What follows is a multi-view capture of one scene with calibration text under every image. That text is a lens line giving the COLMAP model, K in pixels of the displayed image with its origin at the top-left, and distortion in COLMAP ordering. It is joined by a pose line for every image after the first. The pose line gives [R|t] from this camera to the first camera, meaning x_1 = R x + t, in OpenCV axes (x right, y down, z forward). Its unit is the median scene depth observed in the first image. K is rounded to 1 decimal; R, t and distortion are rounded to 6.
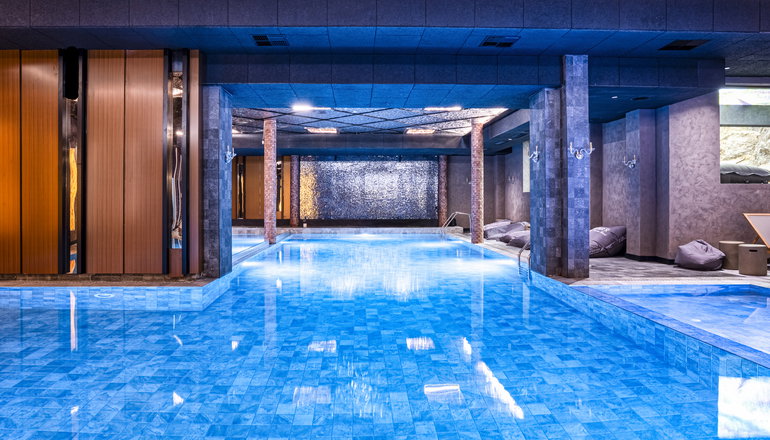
lens RADIAL K [[458.1, 0, 383.0], [0, 458.1, 207.6], [0, 0, 1]] dist [-0.054773, 0.001399]
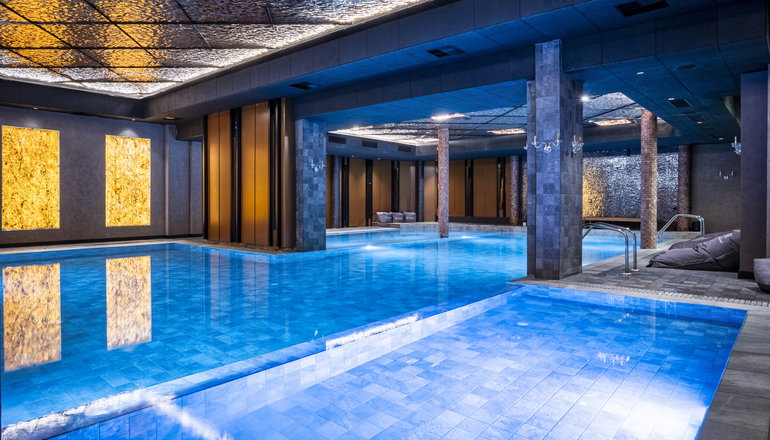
lens RADIAL K [[458.1, 0, 383.0], [0, 458.1, 207.6], [0, 0, 1]] dist [-0.054773, 0.001399]
pose [[0.761314, 0.009599, -0.648312, 0.781880], [-0.009771, 0.999947, 0.003331, 0.006974], [0.648309, 0.003798, 0.761368, 0.063909]]
